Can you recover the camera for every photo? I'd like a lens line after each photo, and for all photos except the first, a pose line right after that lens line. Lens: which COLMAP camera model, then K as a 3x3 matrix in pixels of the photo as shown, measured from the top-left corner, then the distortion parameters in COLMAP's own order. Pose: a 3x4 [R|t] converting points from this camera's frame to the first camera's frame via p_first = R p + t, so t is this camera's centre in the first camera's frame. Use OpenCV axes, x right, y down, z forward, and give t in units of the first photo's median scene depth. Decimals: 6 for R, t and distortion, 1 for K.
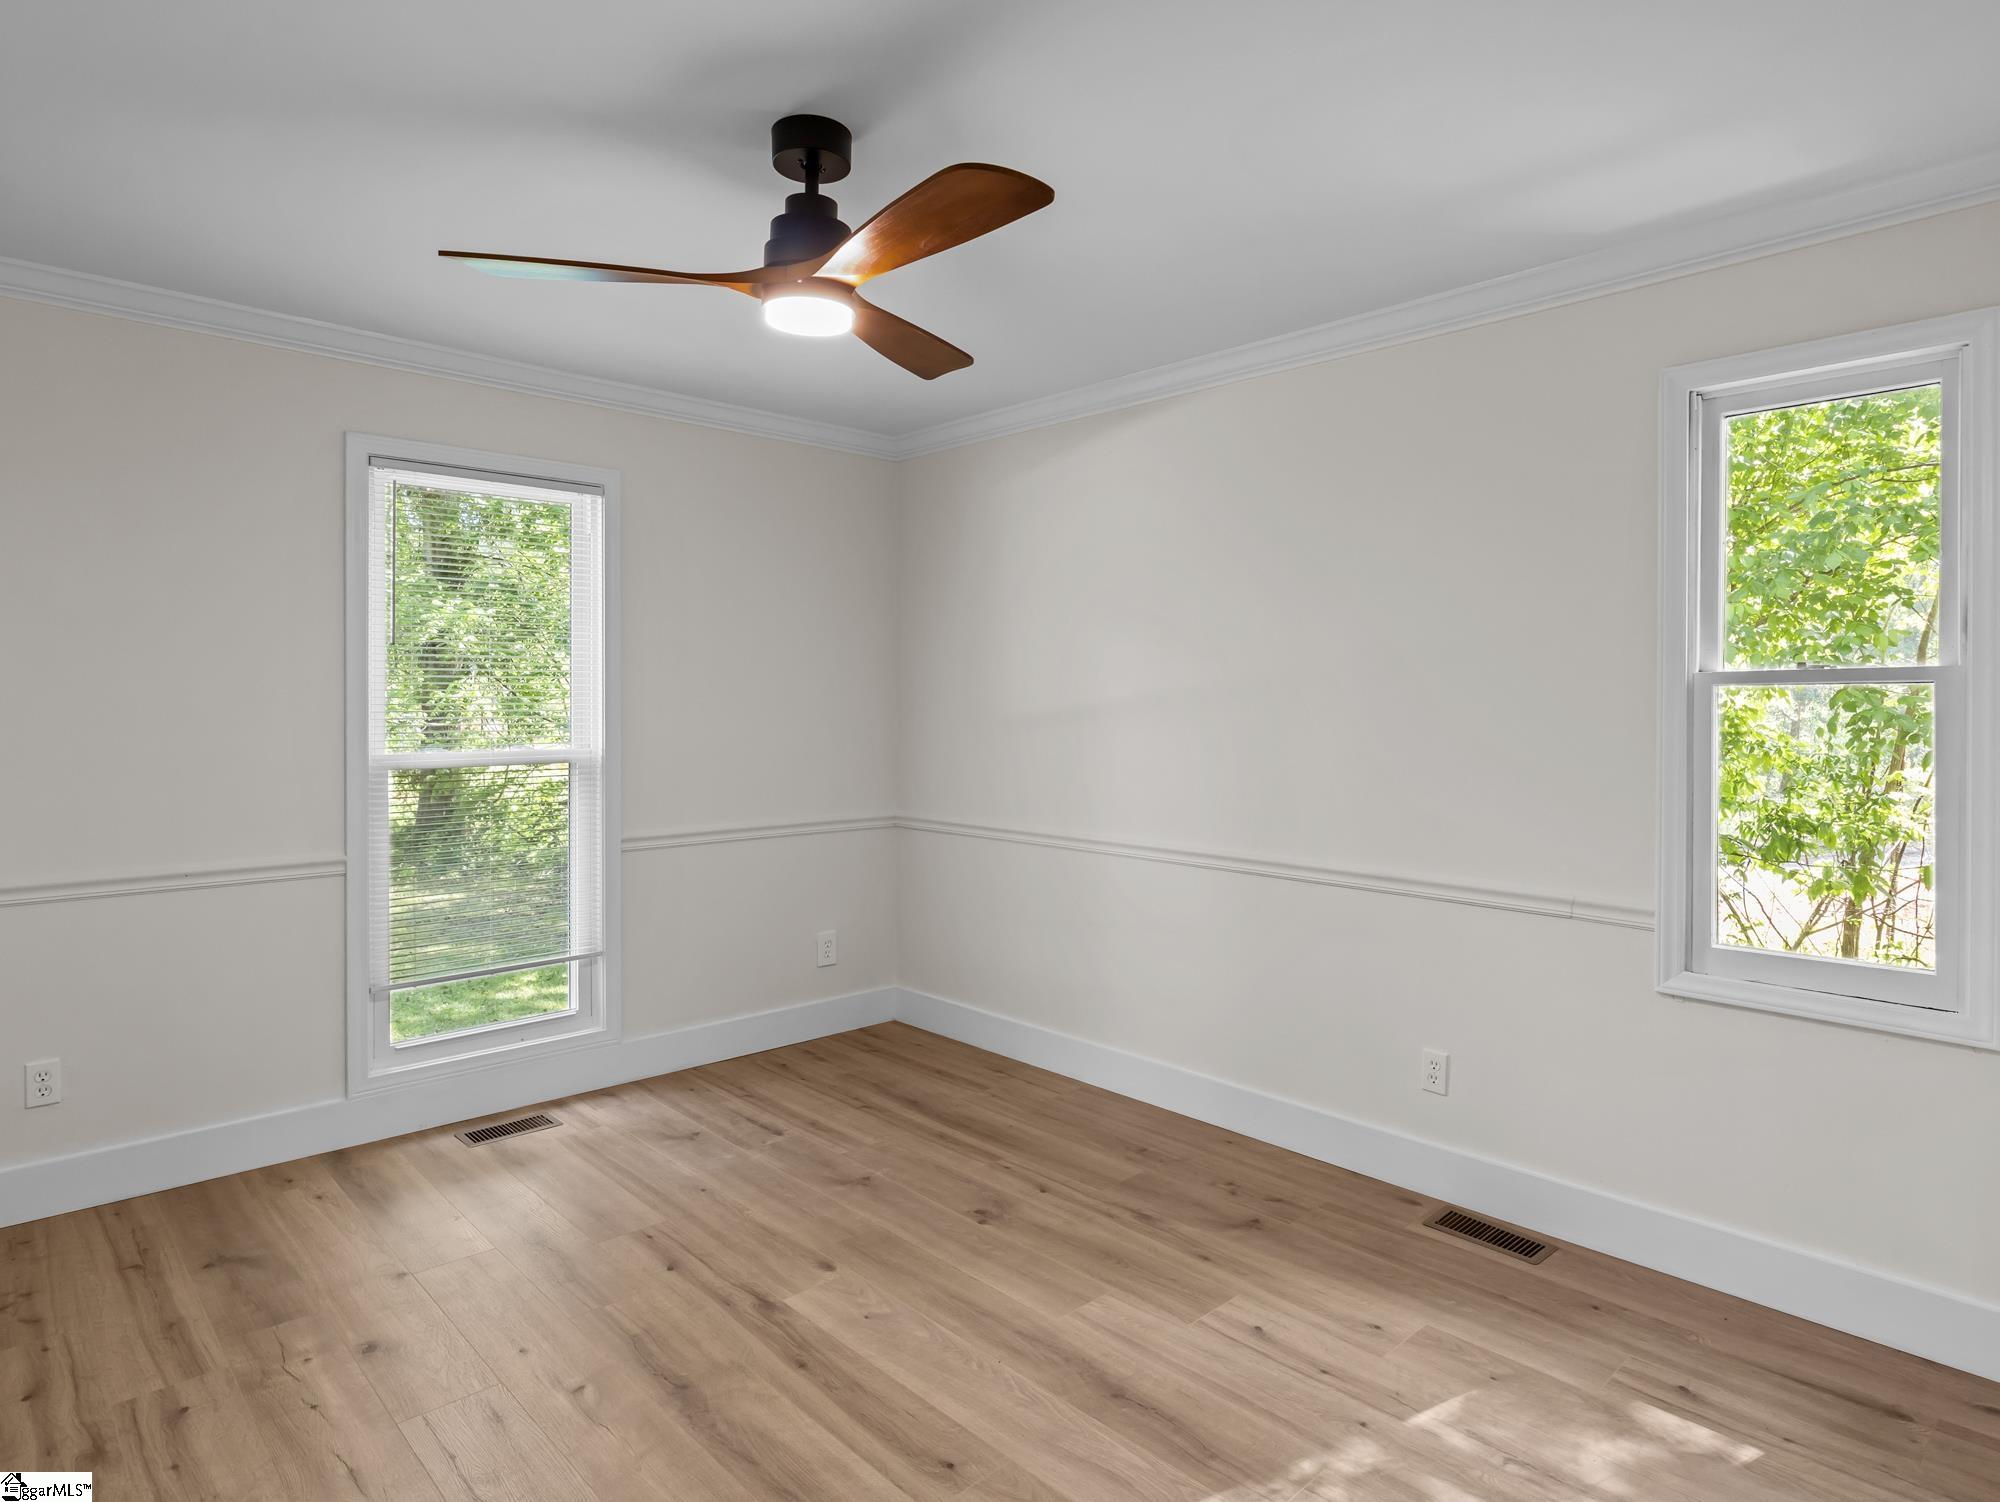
lens RADIAL K [[1130.2, 0, 988.3], [0, 1130.2, 743.9], [0, 0, 1]] dist [-0.010555, 0.002640]
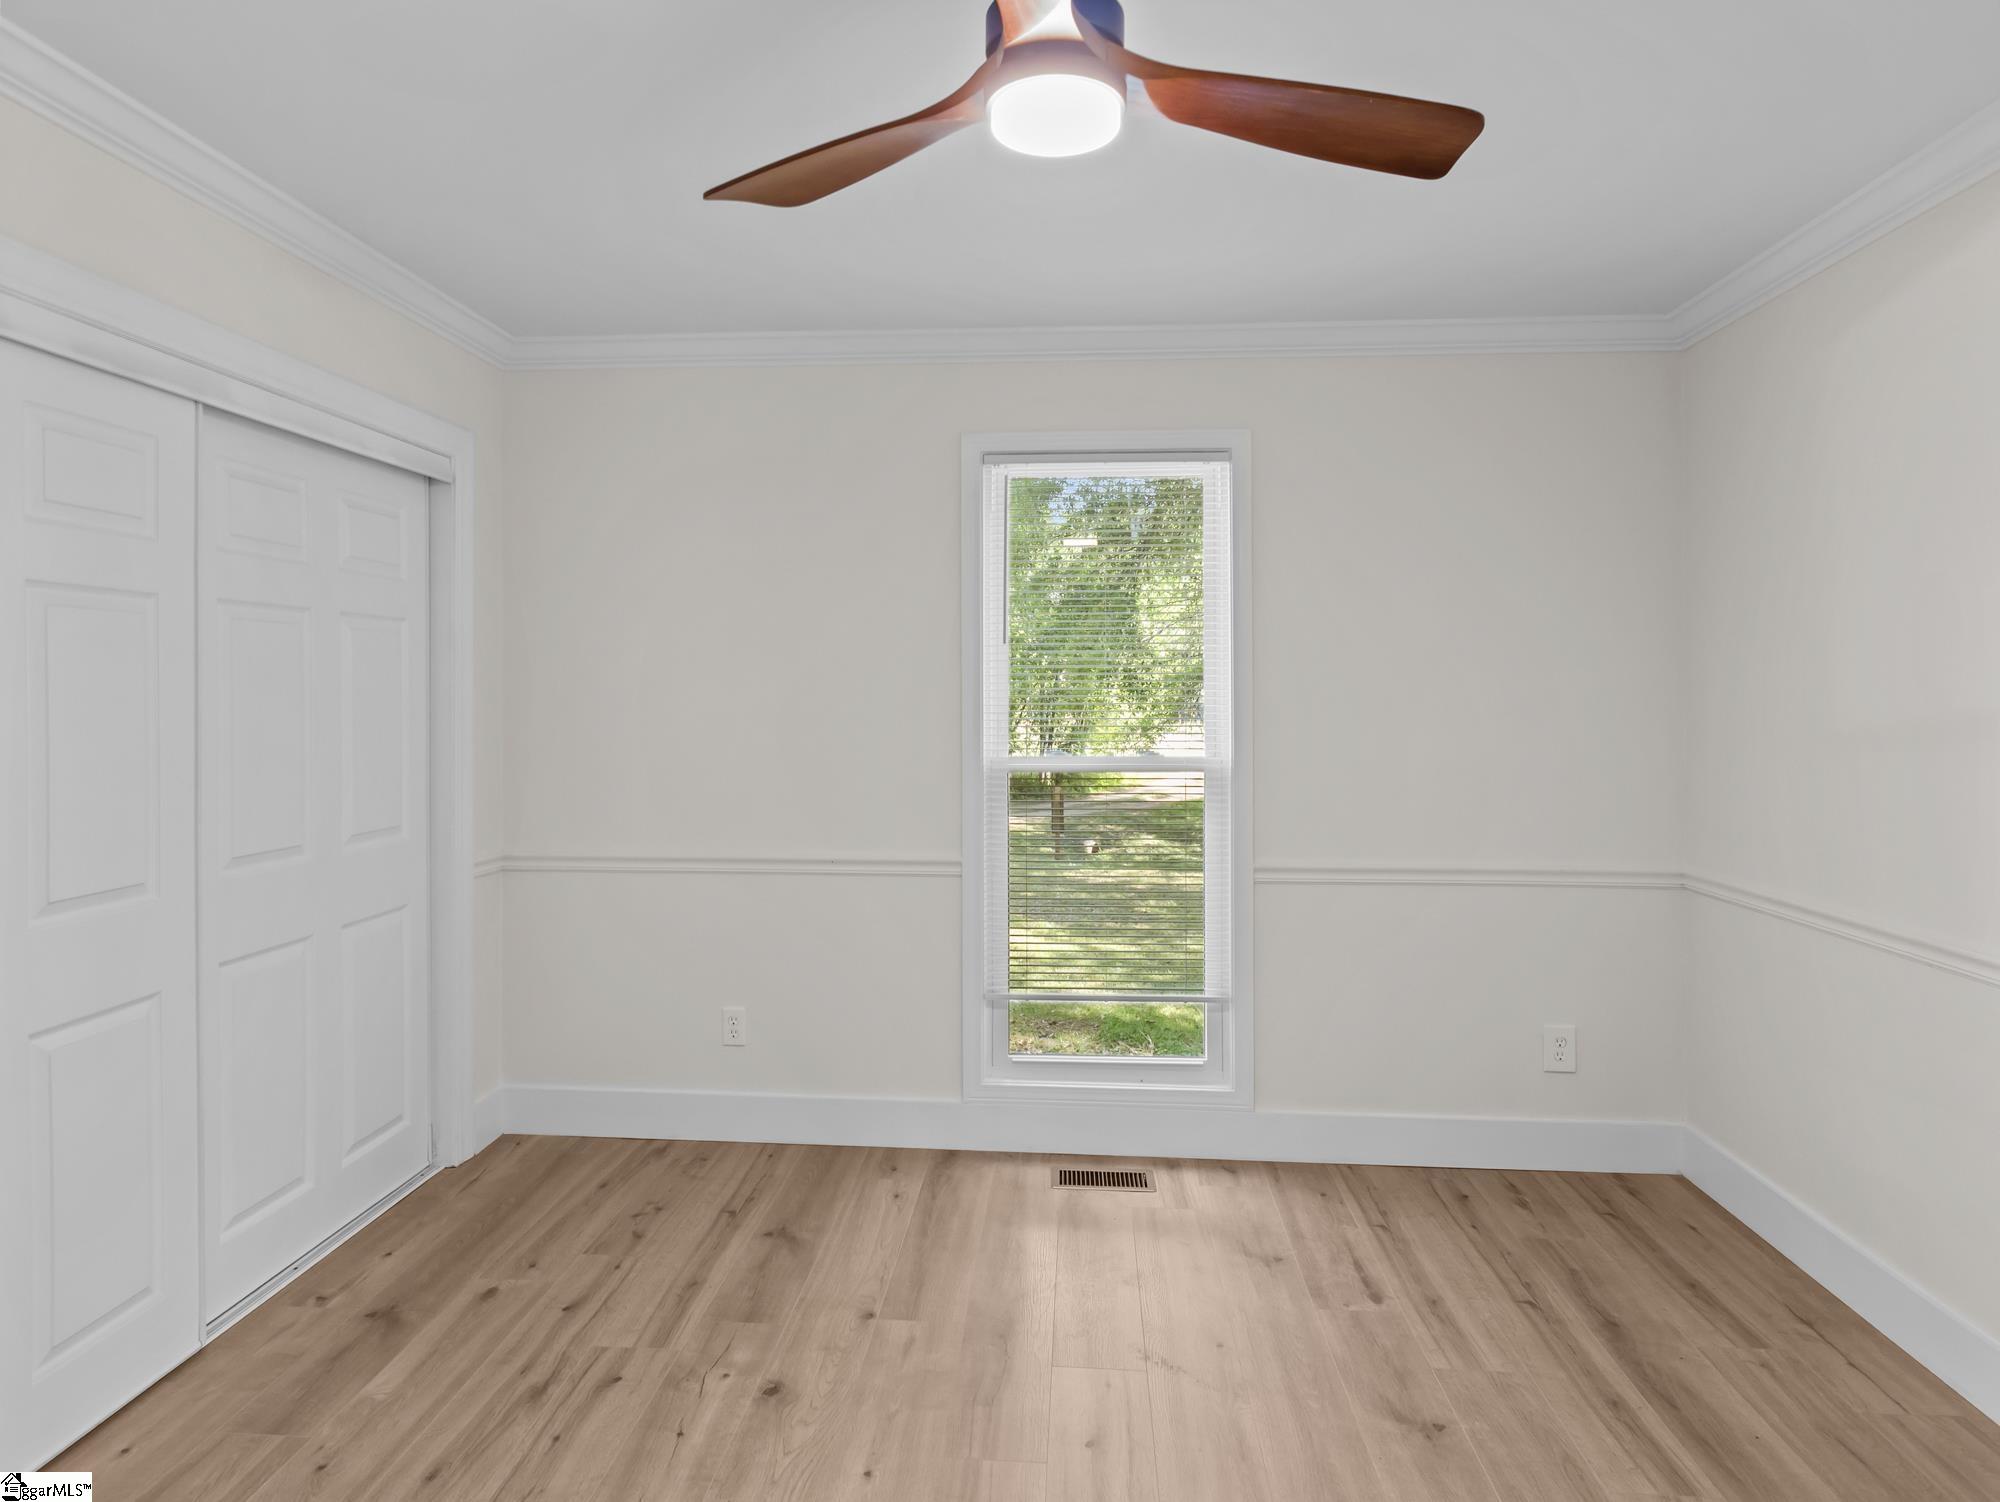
lens RADIAL K [[1130.2, 0, 1025.4], [0, 1130.2, 712.9], [0, 0, 1]] dist [-0.010555, 0.002640]
pose [[0.681897, 0.008885, -0.731395, 0.180427], [-0.027593, 0.999527, -0.013583, -0.014824], [0.730928, 0.029443, 0.681819, 0.319907]]
